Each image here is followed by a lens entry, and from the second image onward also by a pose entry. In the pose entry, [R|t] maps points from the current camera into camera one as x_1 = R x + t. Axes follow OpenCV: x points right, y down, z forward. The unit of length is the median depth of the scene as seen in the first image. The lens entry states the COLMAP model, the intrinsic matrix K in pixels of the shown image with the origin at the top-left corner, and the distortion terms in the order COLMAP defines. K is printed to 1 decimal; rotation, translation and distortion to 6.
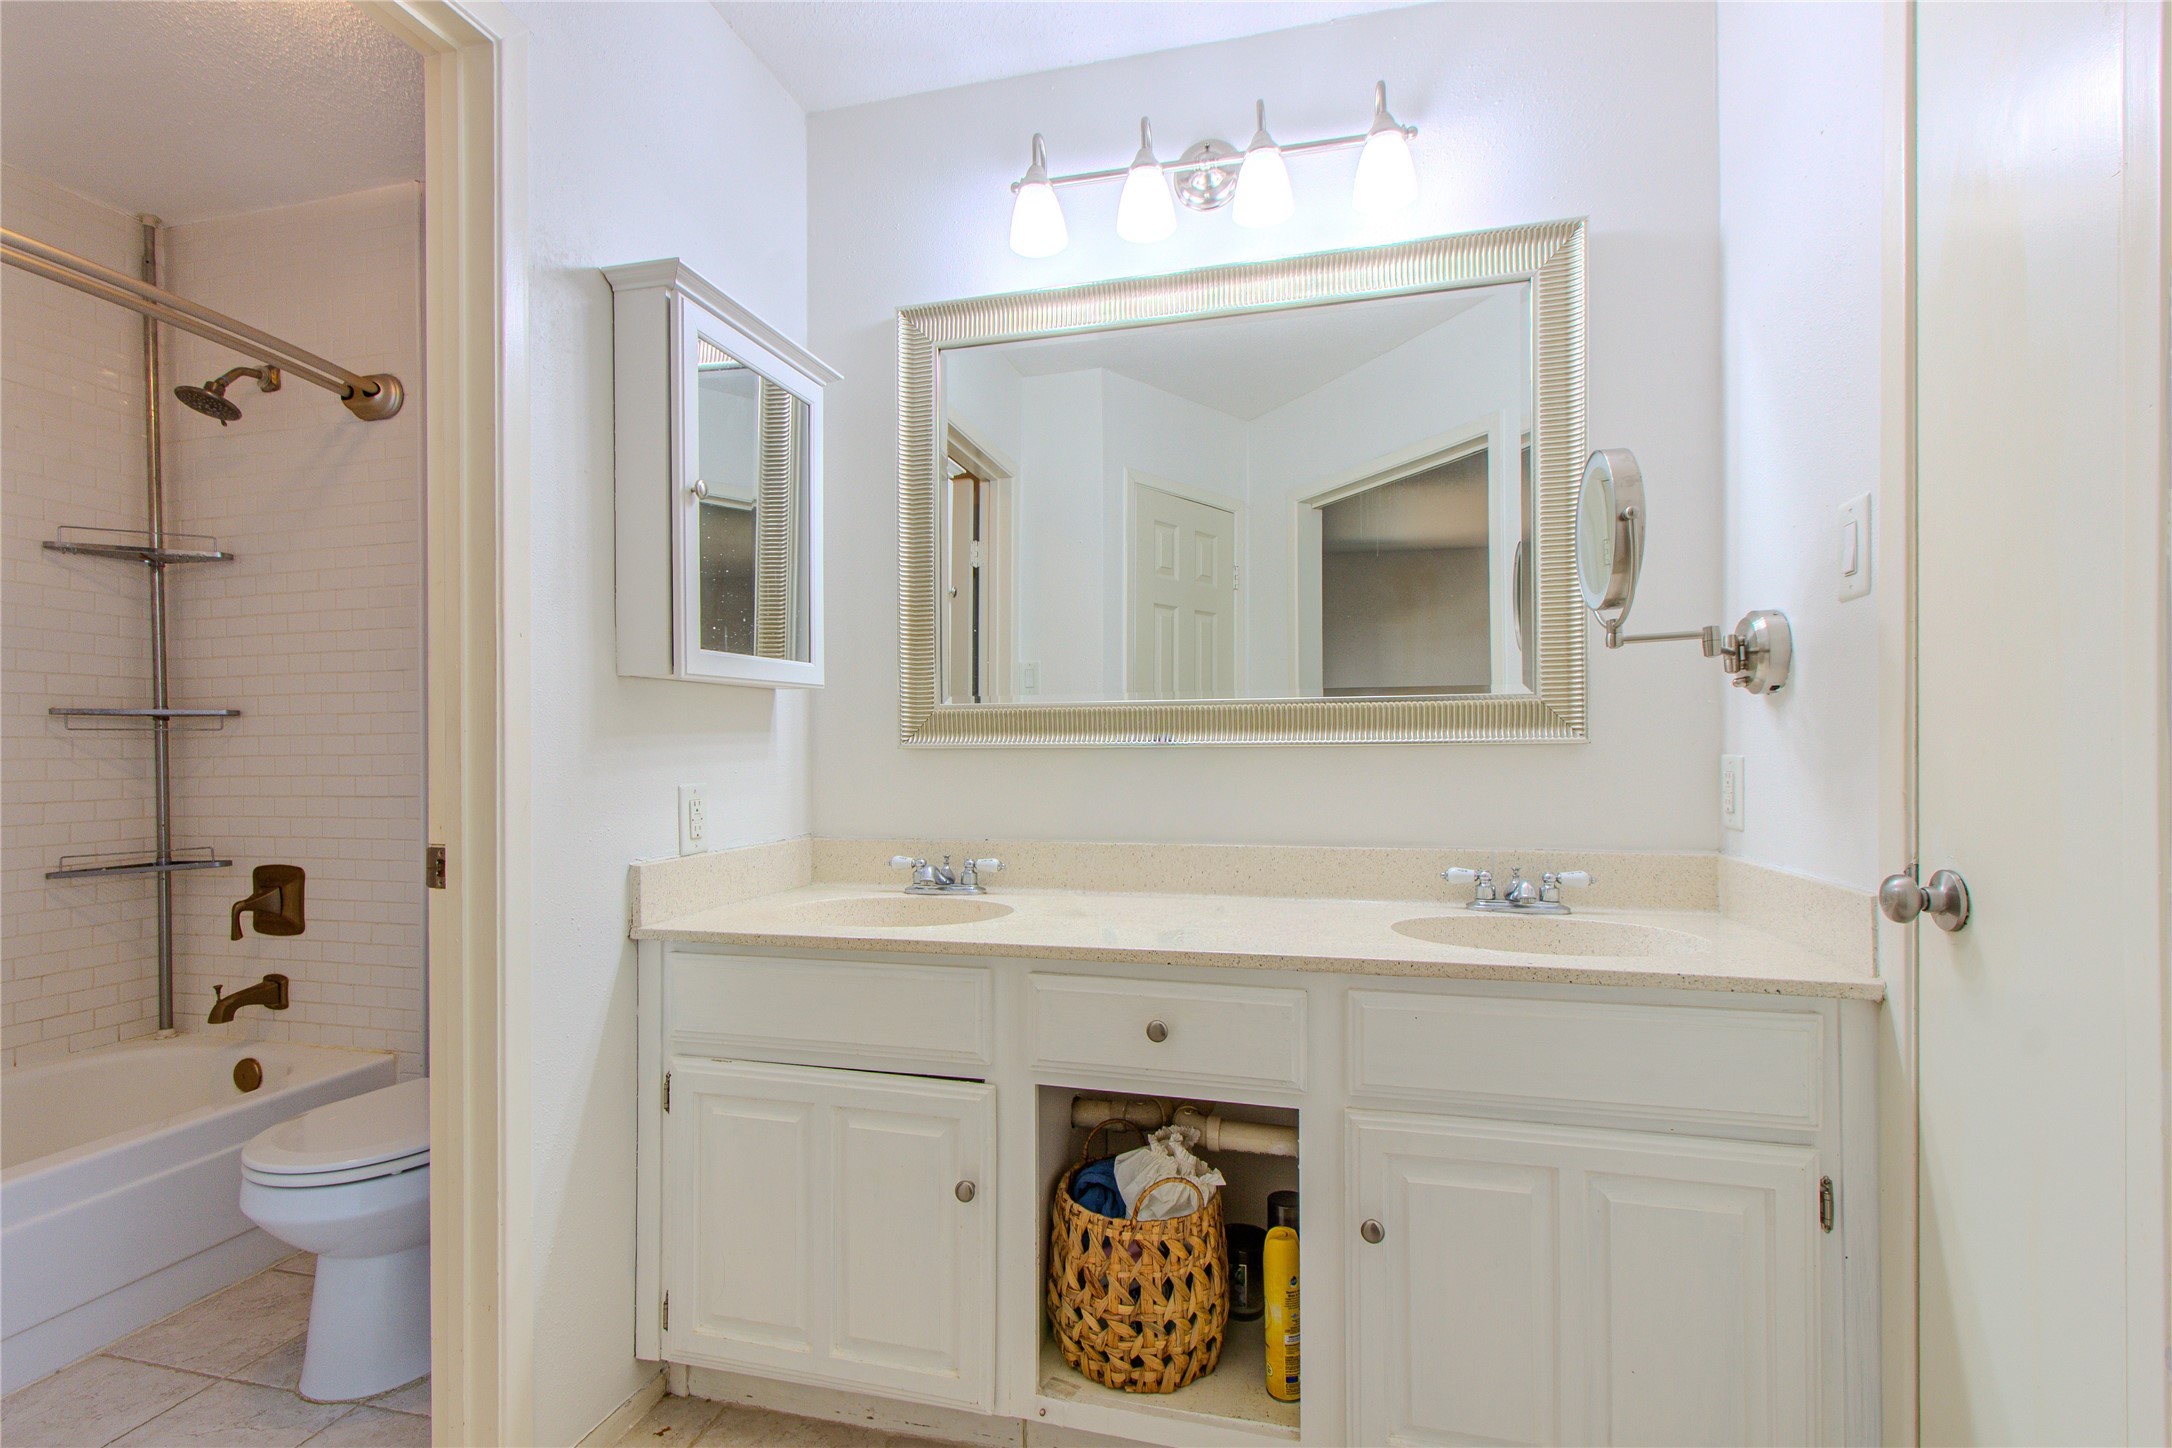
lens RADIAL K [[1005.2, 0, 1091.5], [0, 1005.2, 752.2], [0, 0, 1]] dist [0.010484, -0.004448]
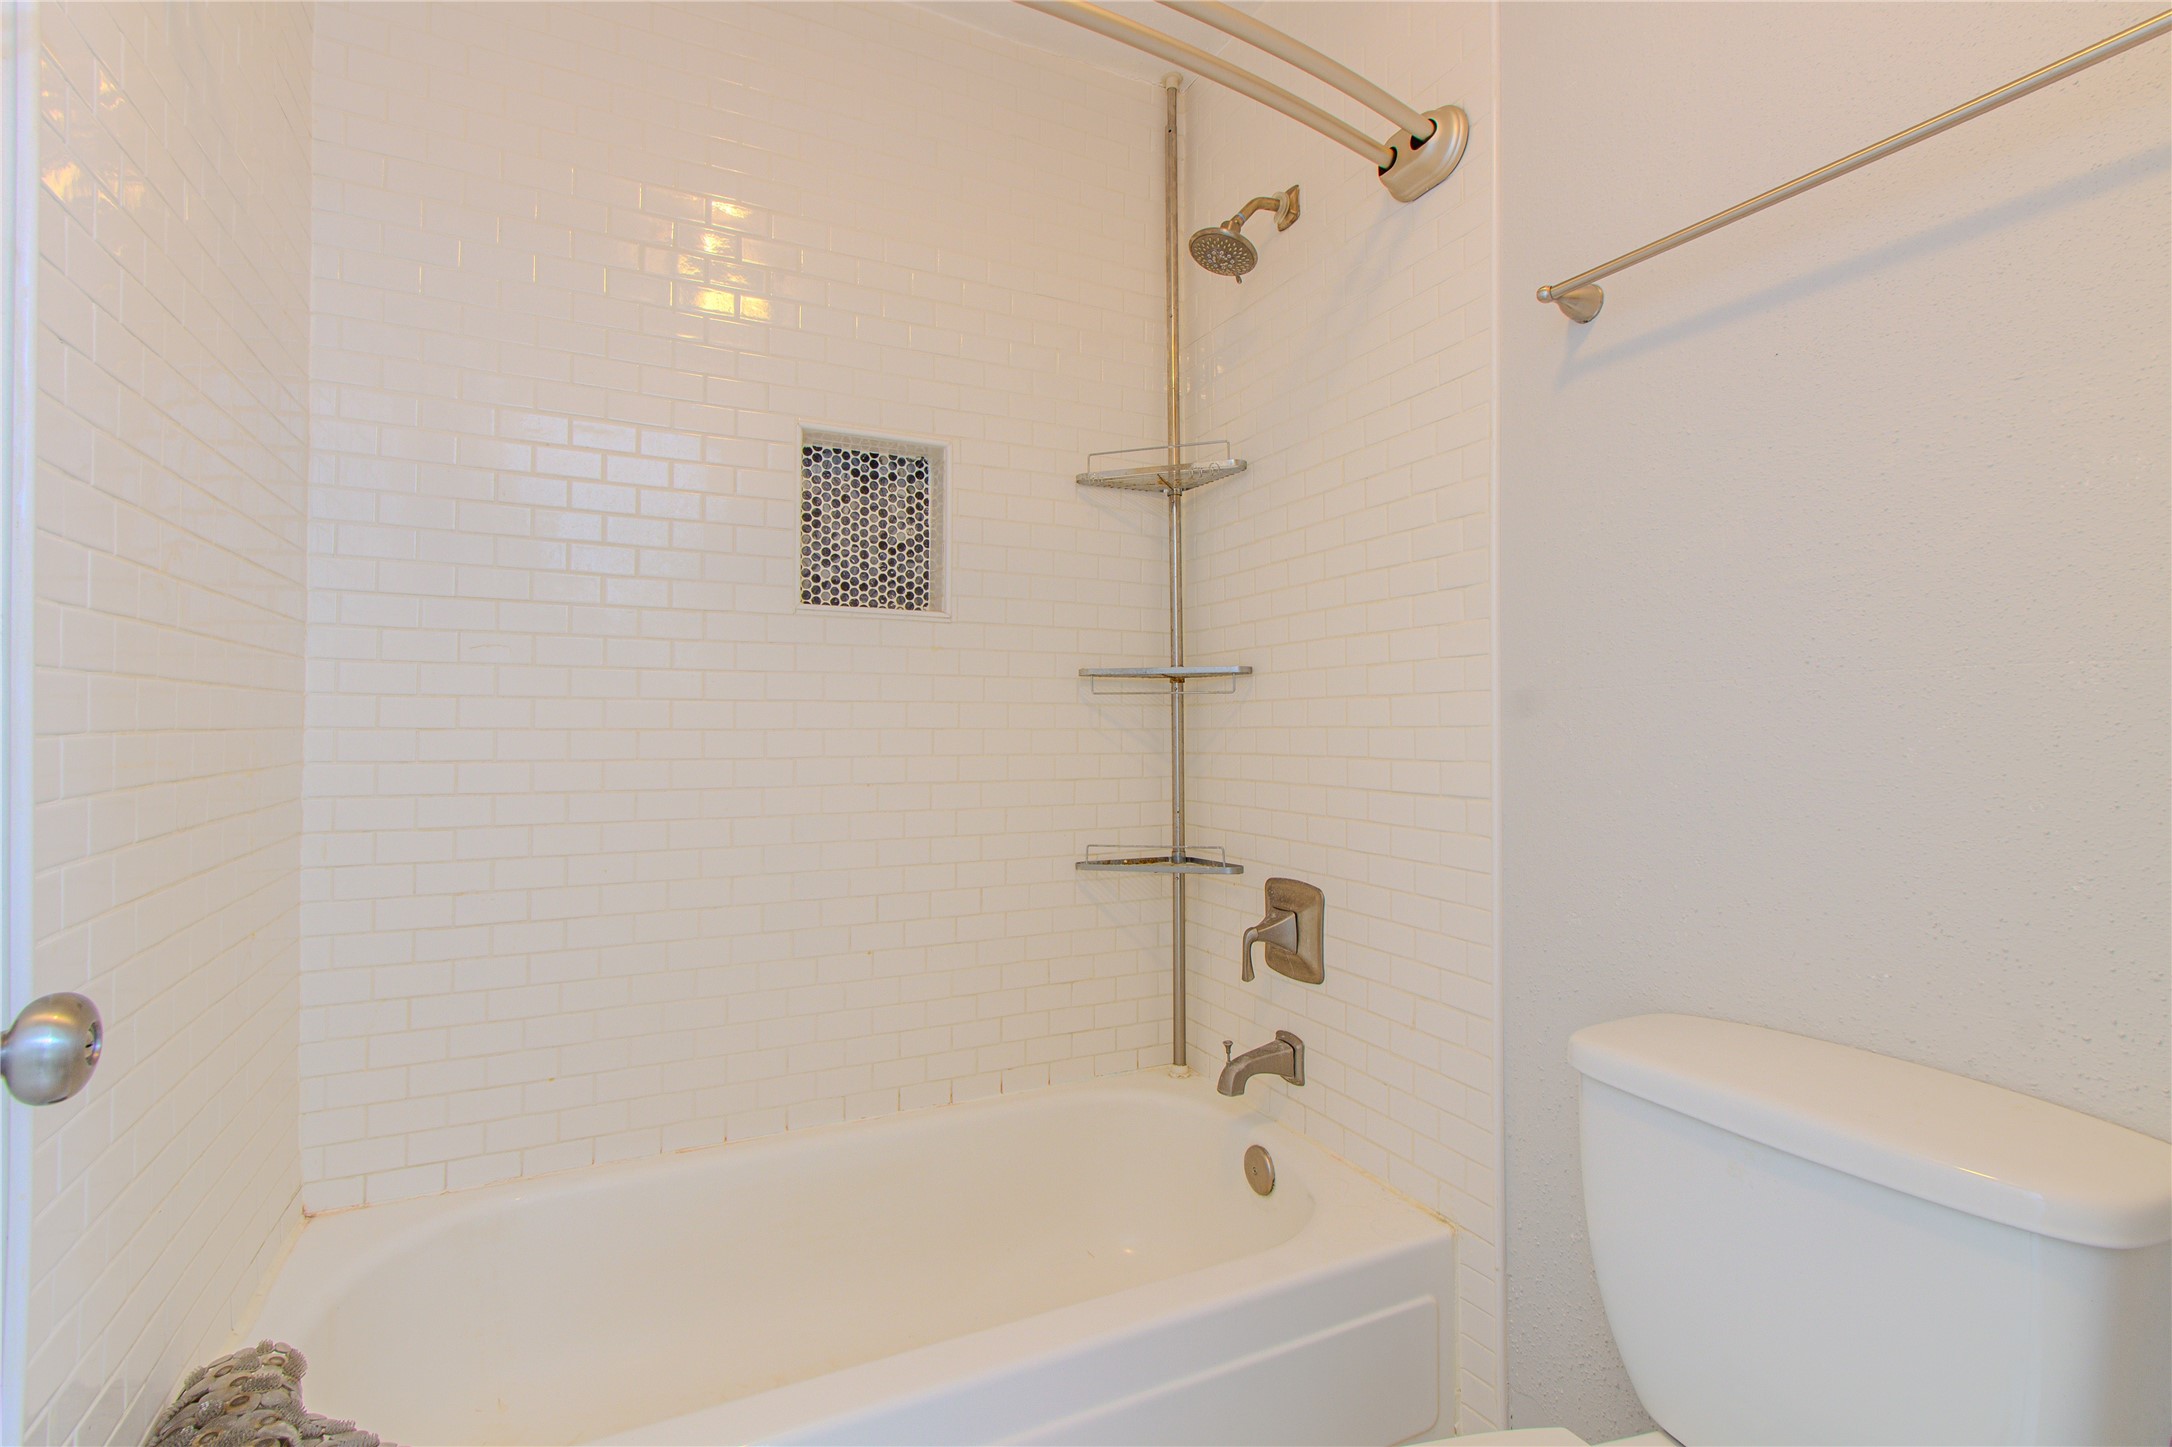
lens RADIAL K [[1005.2, 0, 1086.5], [0, 1005.2, 721.0], [0, 0, 1]] dist [0.010484, -0.004448]
pose [[0.655553, 0.003465, -0.755141, -0.365197], [-0.006124, 0.999981, -0.000728, 0.000758], [0.755124, 0.005101, 0.655562, 0.424064]]
